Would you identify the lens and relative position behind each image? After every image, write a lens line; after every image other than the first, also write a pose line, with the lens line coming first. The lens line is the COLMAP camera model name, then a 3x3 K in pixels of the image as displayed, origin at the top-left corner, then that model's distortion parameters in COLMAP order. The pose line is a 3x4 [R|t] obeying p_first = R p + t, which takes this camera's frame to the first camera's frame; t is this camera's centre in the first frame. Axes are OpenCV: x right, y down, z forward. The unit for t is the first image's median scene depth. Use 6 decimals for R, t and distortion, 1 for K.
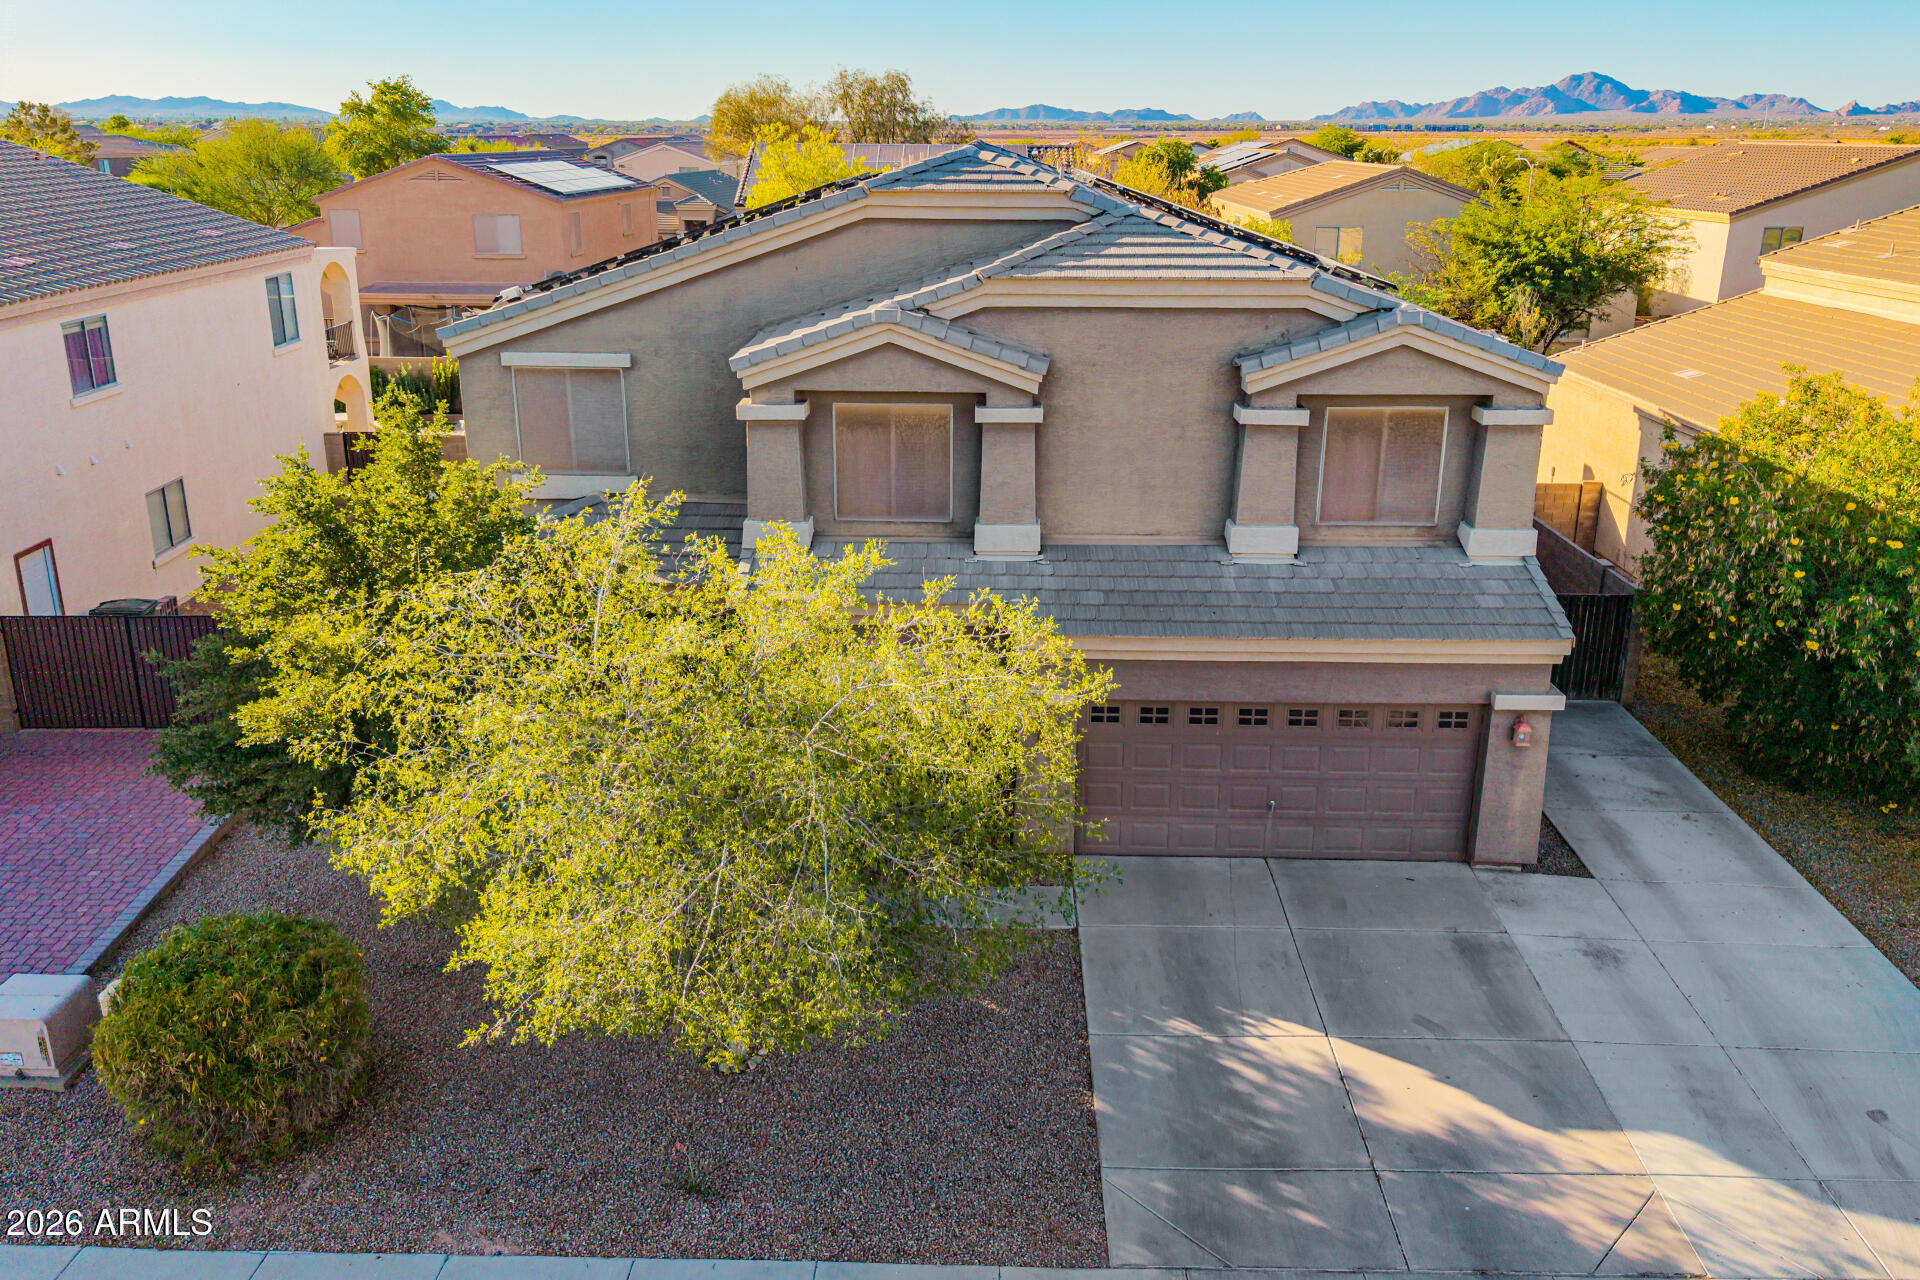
lens RADIAL K [[1543.2, 0, 966.2], [0, 1543.2, 635.6], [0, 0, 1]] dist [0.047788, -0.063406]
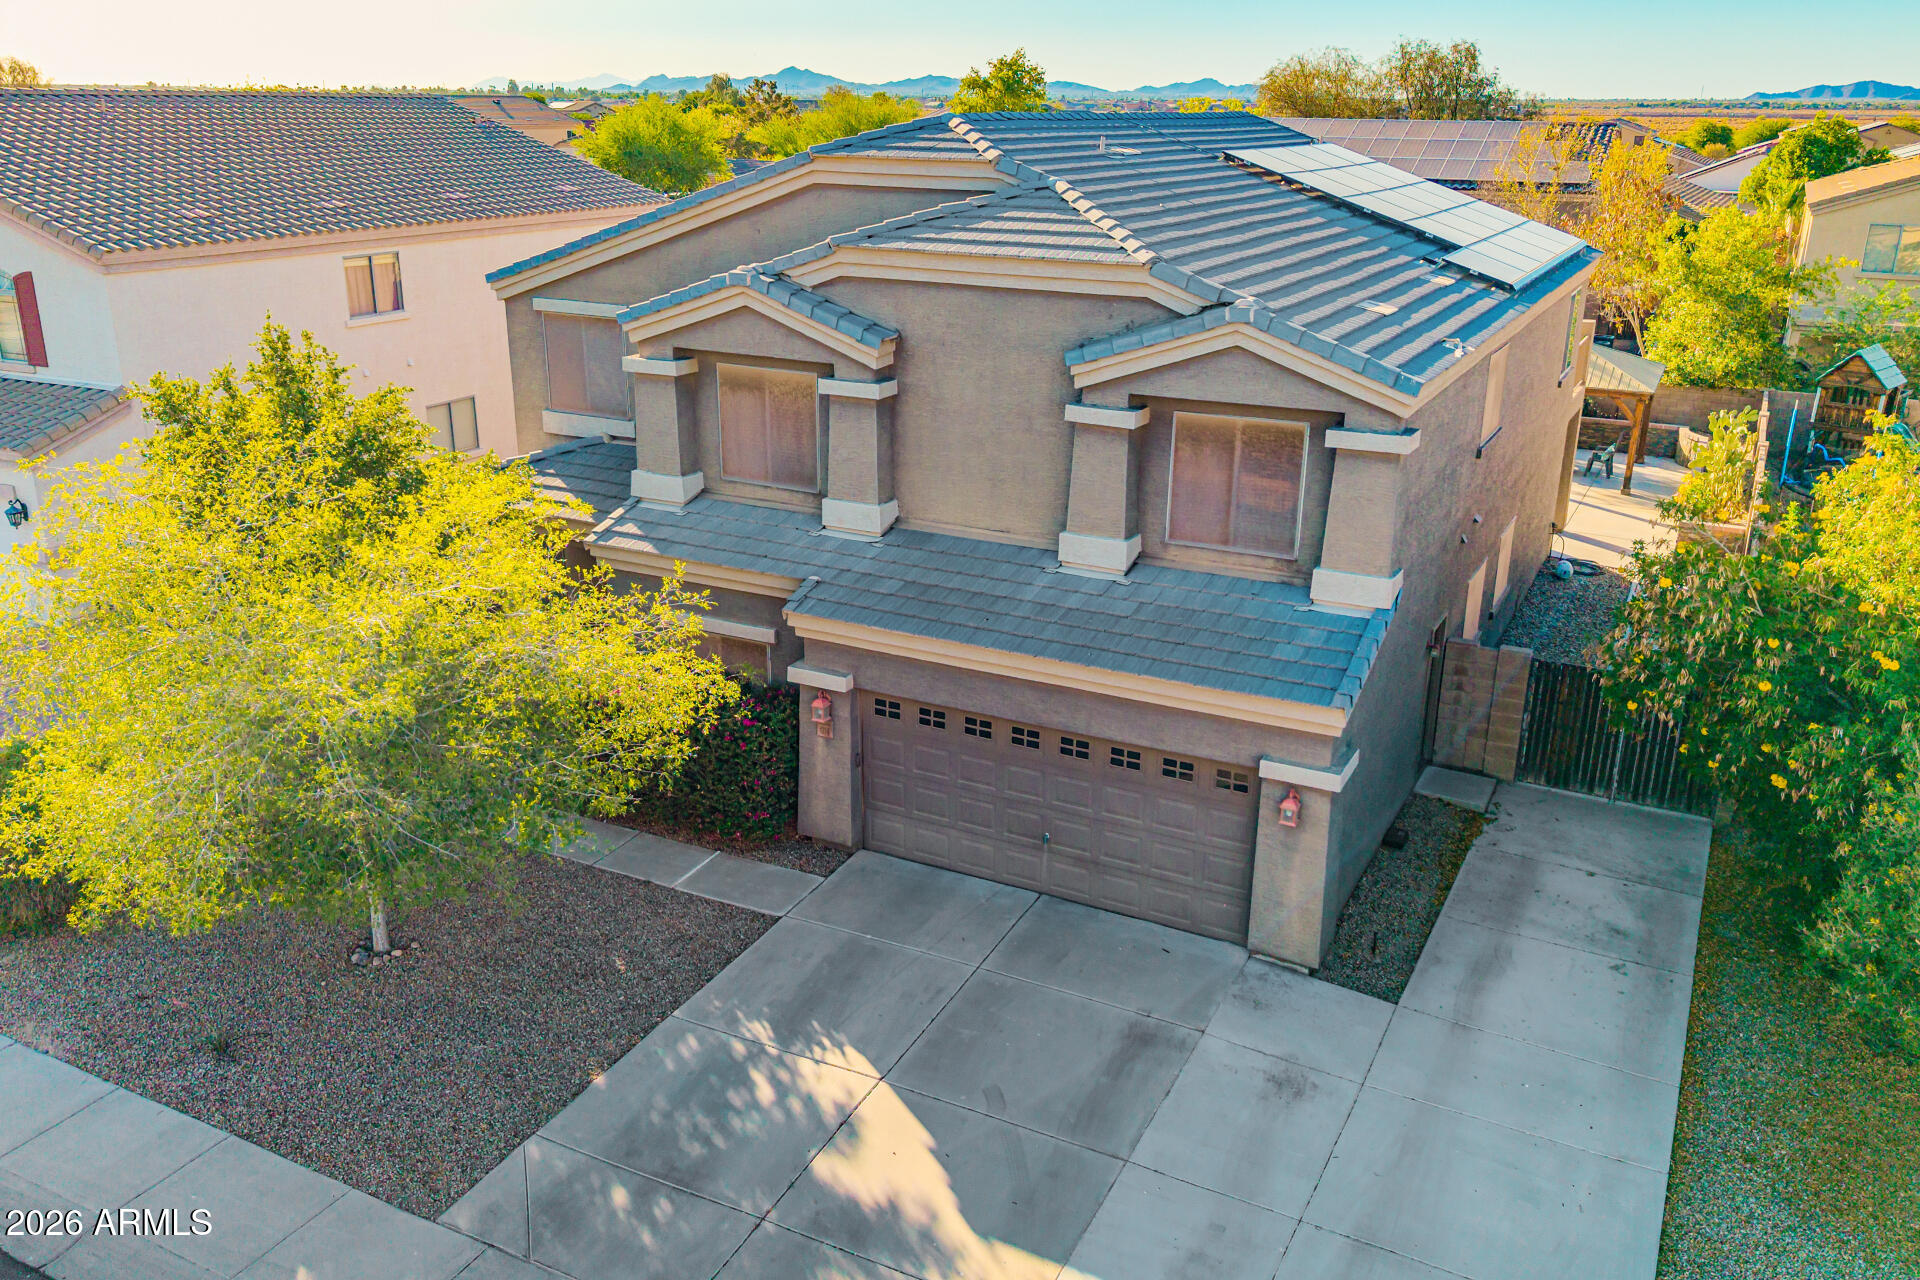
lens RADIAL K [[1543.2, 0, 965.1], [0, 1543.2, 638.8], [0, 0, 1]] dist [0.047788, -0.063406]
pose [[0.897532, 0.149856, -0.414704, 0.516155], [-0.143698, 0.988542, 0.046215, -0.042410], [0.416878, 0.018113, 0.908782, 0.147783]]
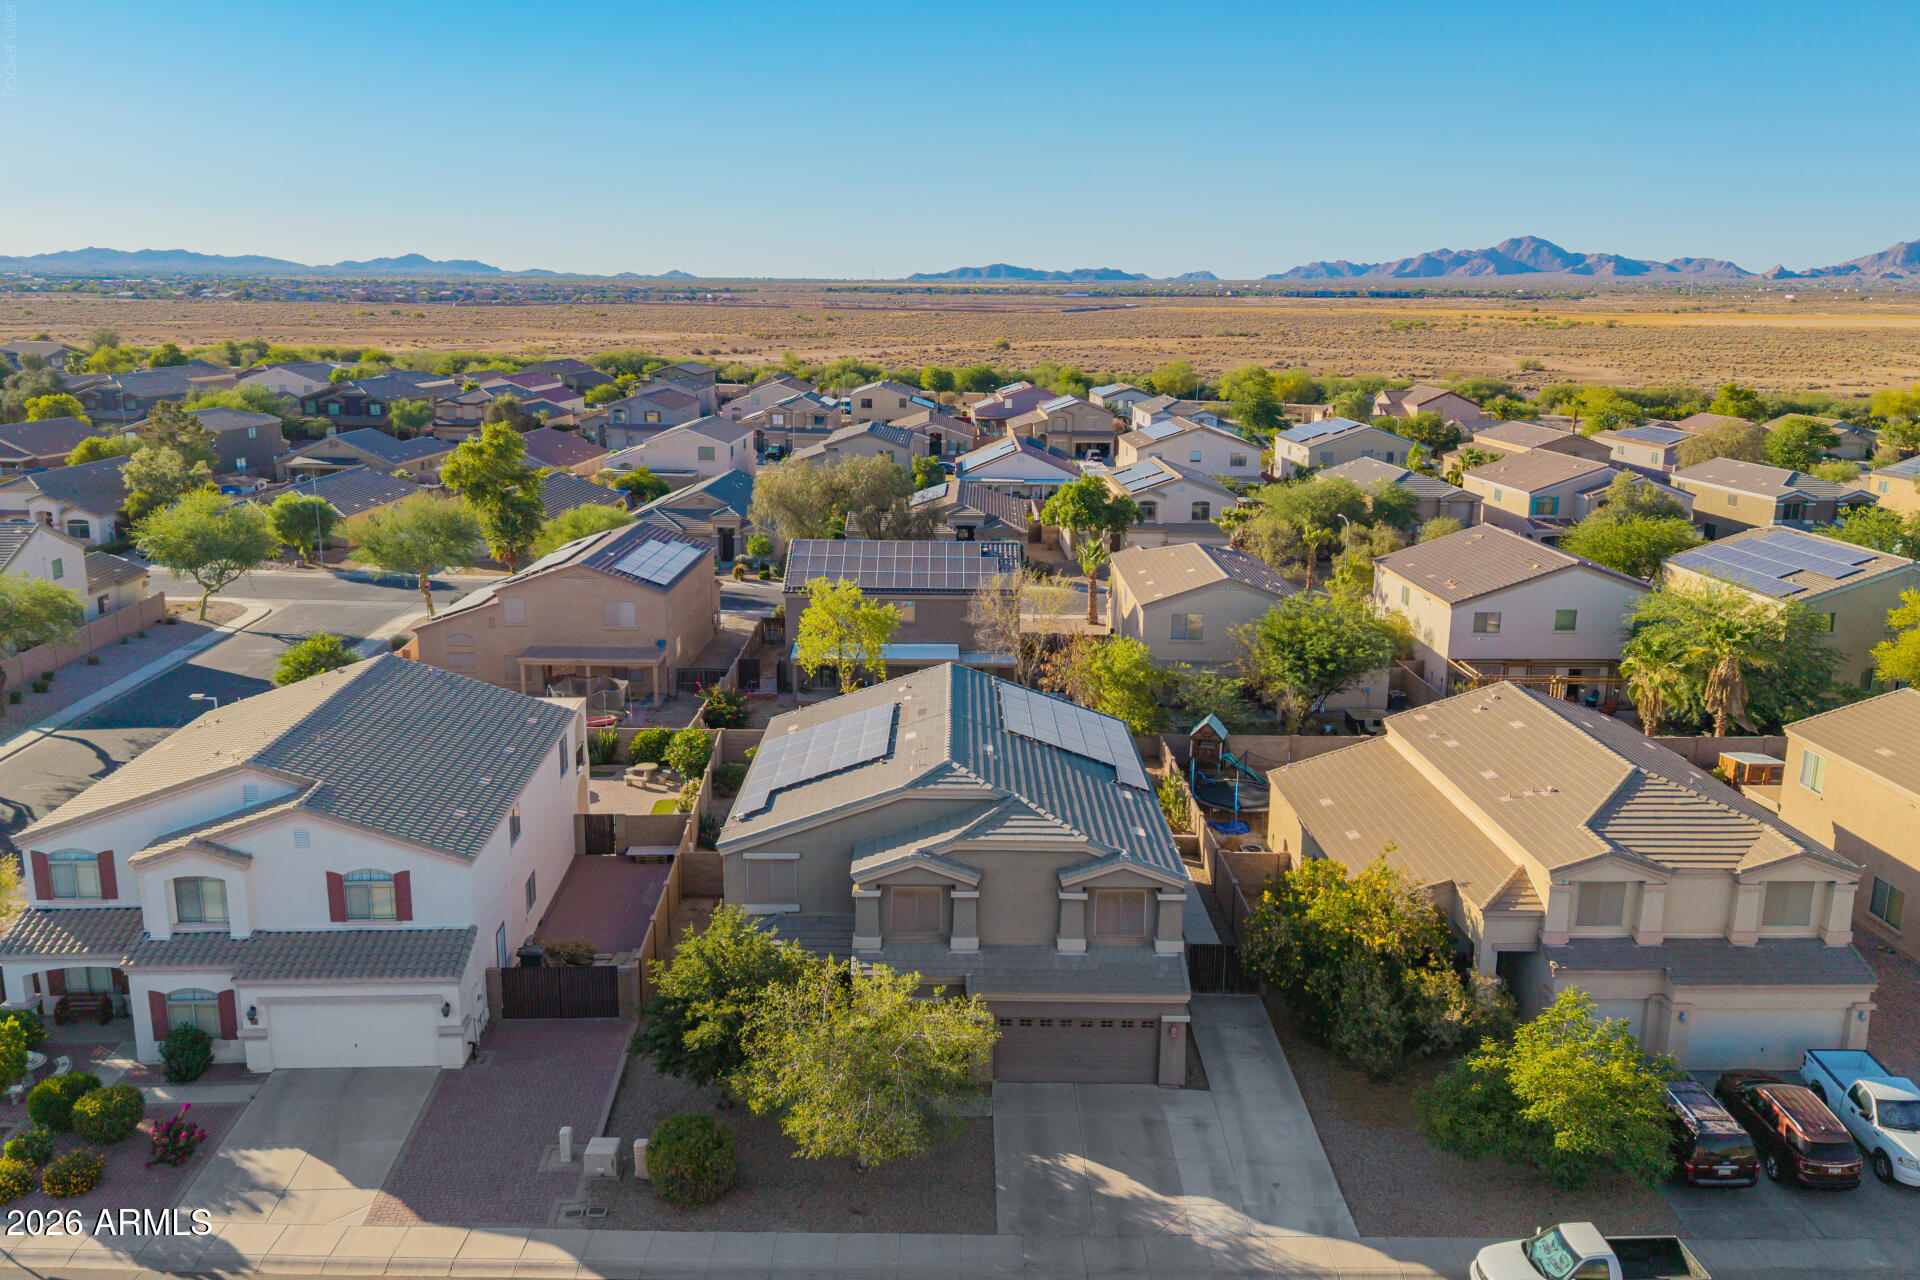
lens RADIAL K [[1543.2, 0, 967.1], [0, 1543.2, 616.9], [0, 0, 1]] dist [0.047788, -0.063406]
pose [[0.999699, 0.001879, 0.024465, -0.028633], [0.000682, 0.994551, -0.104250, -0.321418], [-0.024527, 0.104235, 0.994250, -1.440705]]
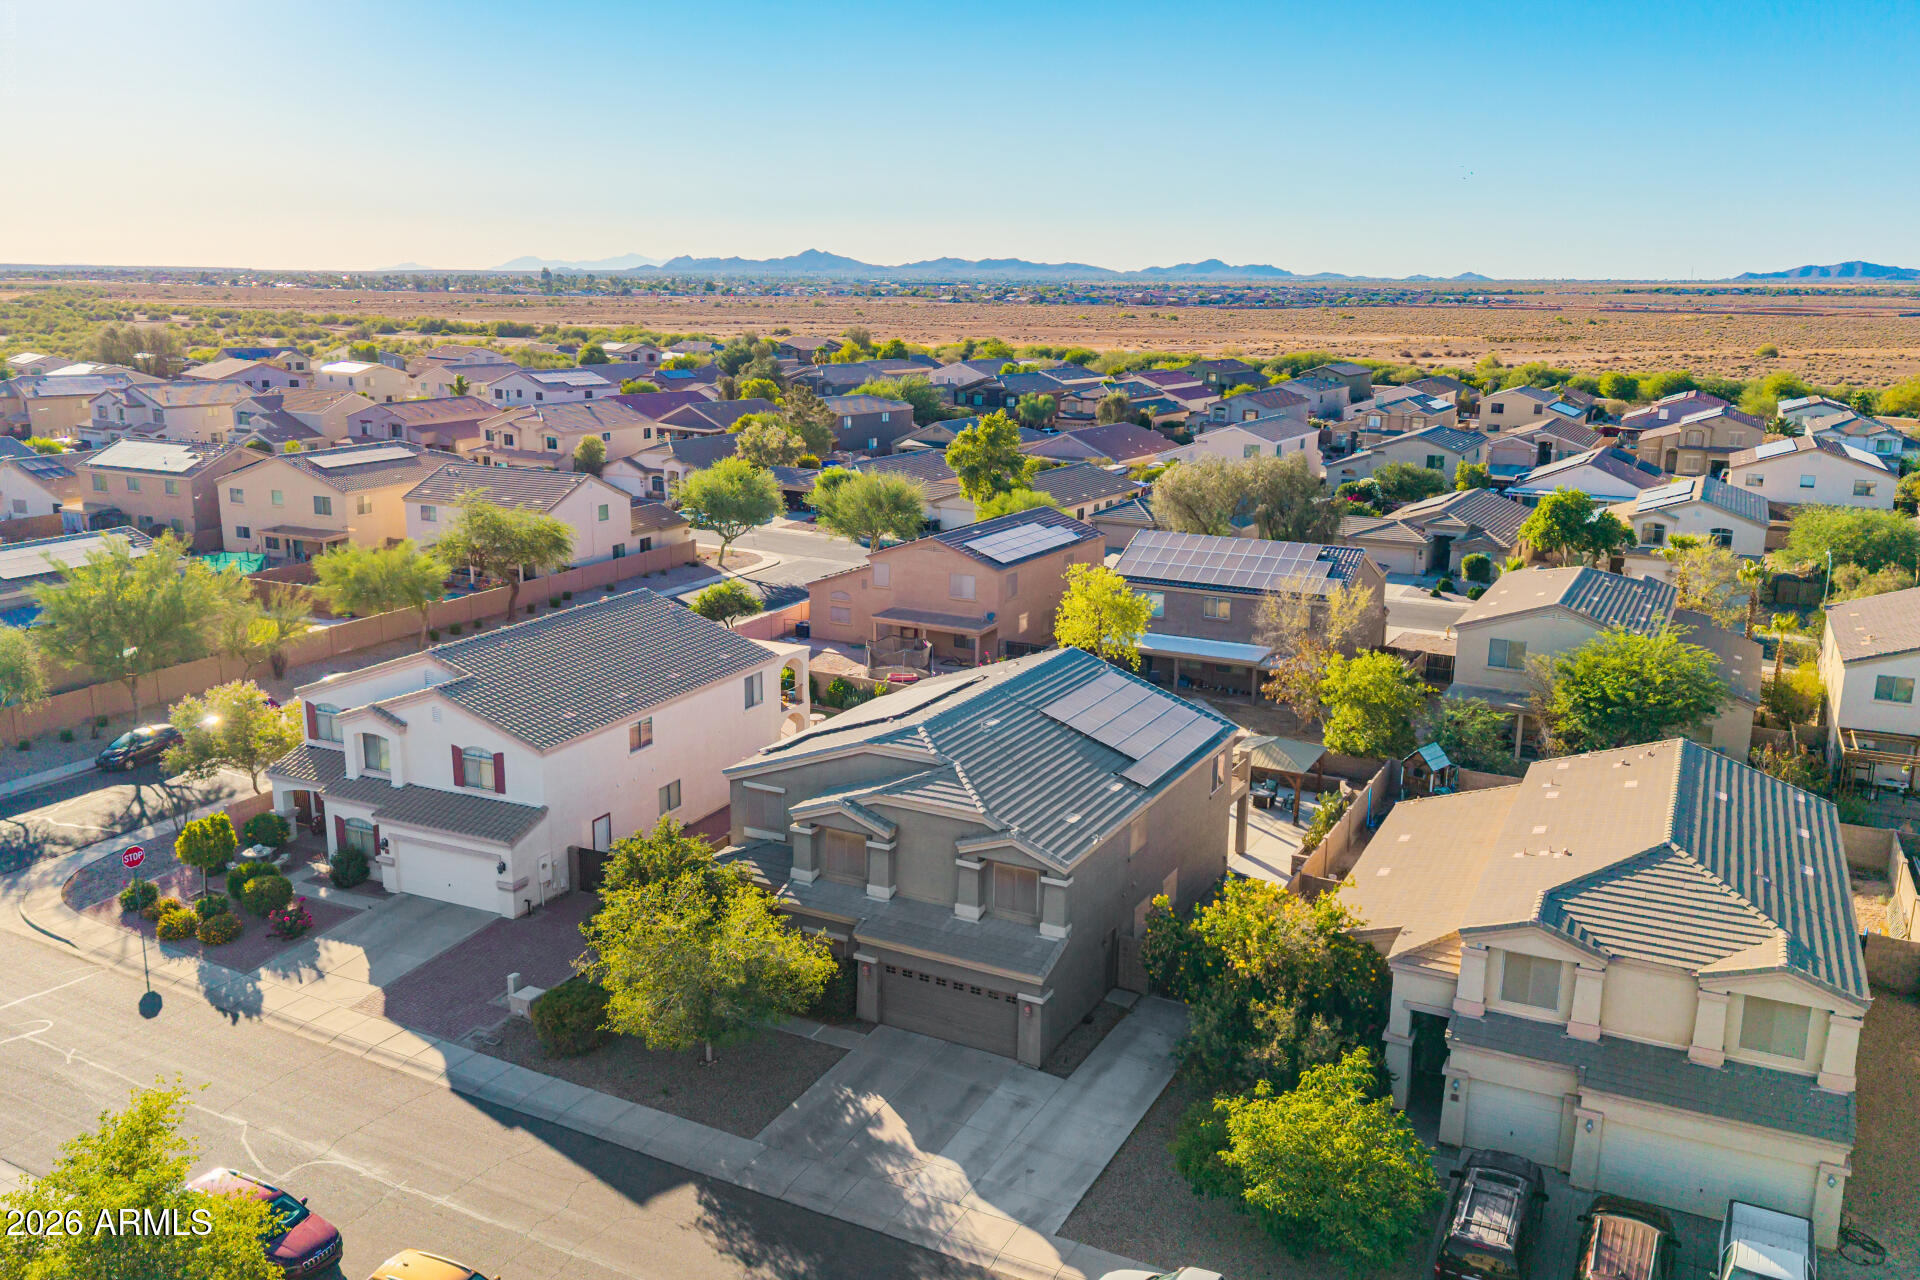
lens RADIAL K [[1543.2, 0, 966.1], [0, 1543.2, 615.2], [0, 0, 1]] dist [0.047788, -0.063406]
pose [[0.893885, 0.098771, -0.437280, 1.246194], [-0.144425, 0.986869, -0.072323, -0.356463], [0.424395, 0.127803, 0.896412, -1.301180]]
